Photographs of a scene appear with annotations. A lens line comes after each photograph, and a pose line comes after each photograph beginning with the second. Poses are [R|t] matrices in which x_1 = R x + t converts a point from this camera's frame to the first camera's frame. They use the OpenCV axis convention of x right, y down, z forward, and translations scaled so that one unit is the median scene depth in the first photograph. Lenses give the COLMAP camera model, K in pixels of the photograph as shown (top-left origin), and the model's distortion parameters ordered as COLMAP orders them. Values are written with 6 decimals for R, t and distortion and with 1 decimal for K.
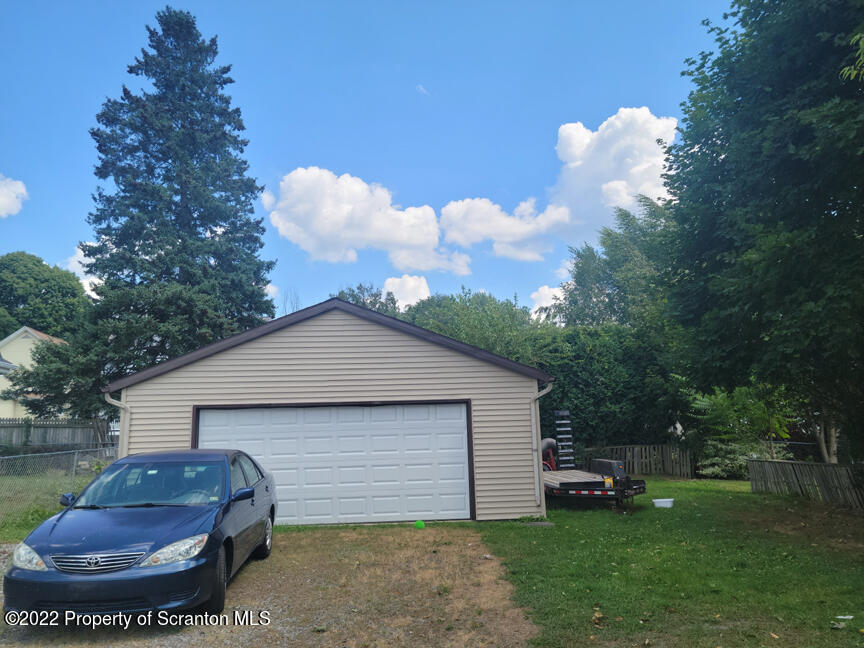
lens RADIAL K [[716.0, 0, 413.7], [0, 716.0, 312.1], [0, 0, 1]] dist [0.045629, -0.008222]
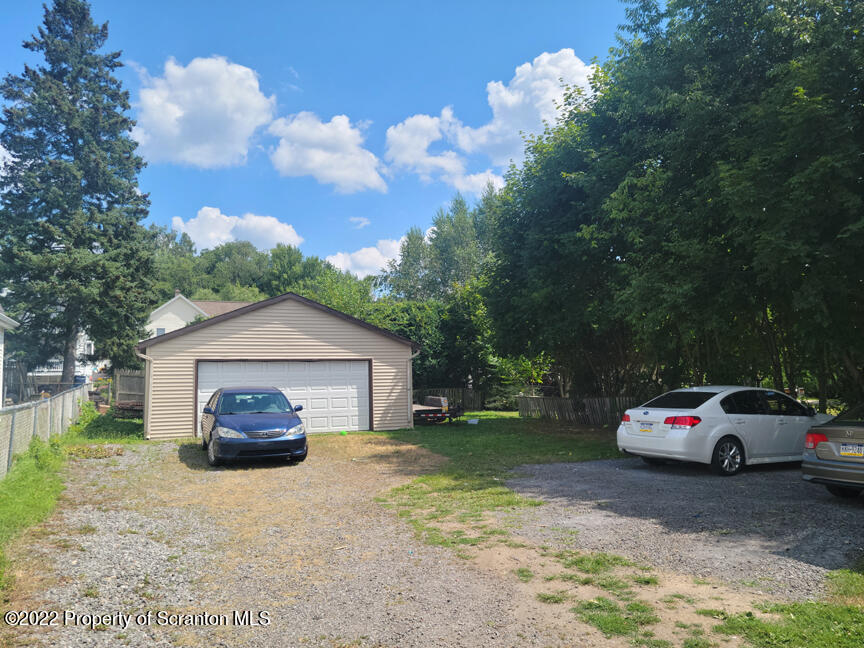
lens RADIAL K [[708.6, 0, 431.5], [0, 708.6, 312.2], [0, 0, 1]] dist [0.147208, -0.138645]
pose [[0.948276, 0.041540, 0.314716, -0.172801], [-0.064731, 0.995874, 0.063593, -0.053813], [-0.310776, -0.080675, 0.947053, -0.319310]]
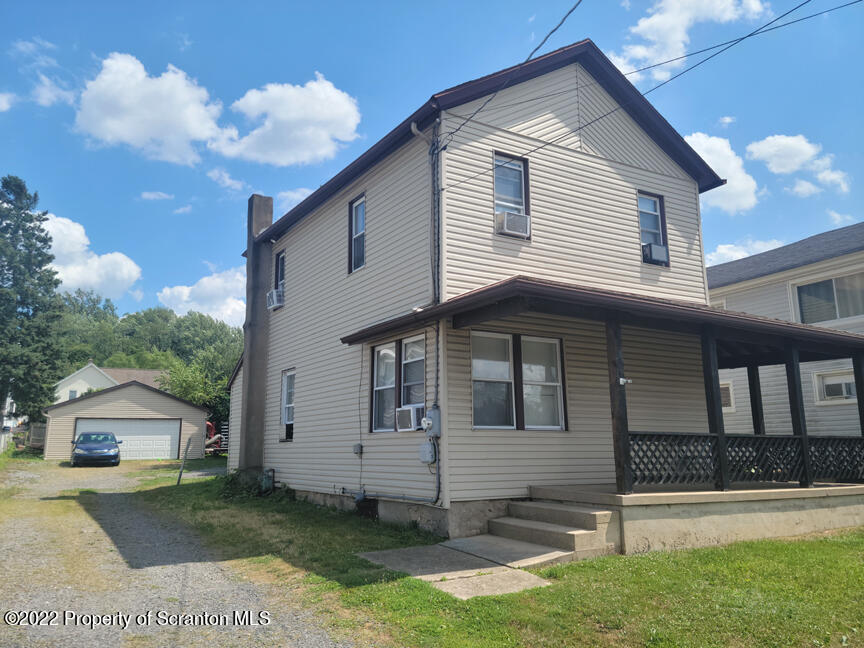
lens RADIAL K [[708.4, 0, 363.1], [0, 708.4, 328.0], [0, 0, 1]] dist [0.356447, -0.352661]
pose [[0.946930, 0.088997, 0.308872, -0.094496], [-0.093990, 0.995572, 0.001290, -0.176471], [-0.307390, -0.030252, 0.951103, -1.131365]]
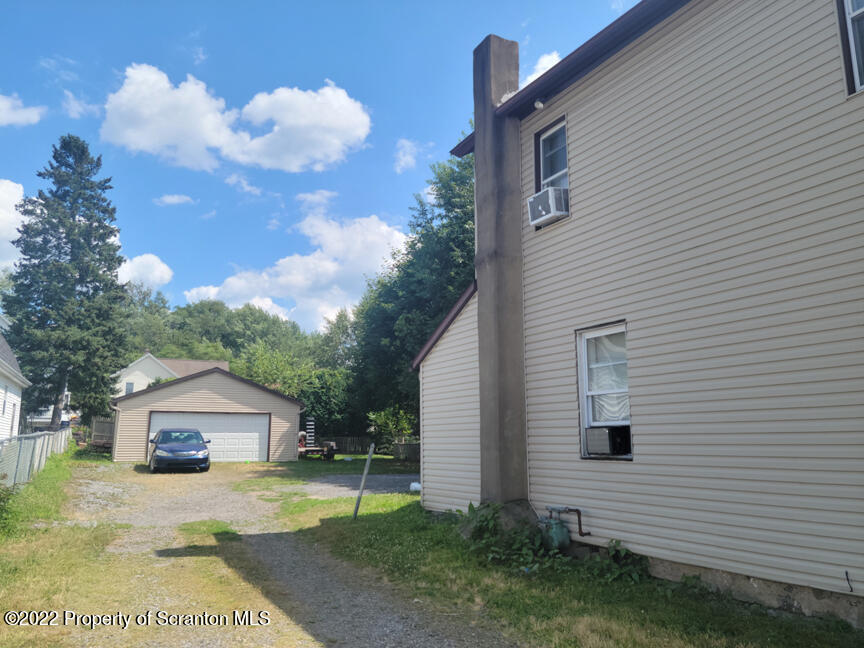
lens RADIAL K [[695.2, 0, 432.0], [0, 695.2, 324.0], [0, 0, 1]] dist [0.096775, -0.000484]
pose [[0.932711, 0.092310, 0.348609, -0.151457], [-0.096725, 0.995300, -0.004761, -0.123205], [-0.347410, -0.029279, 0.937256, -0.789669]]
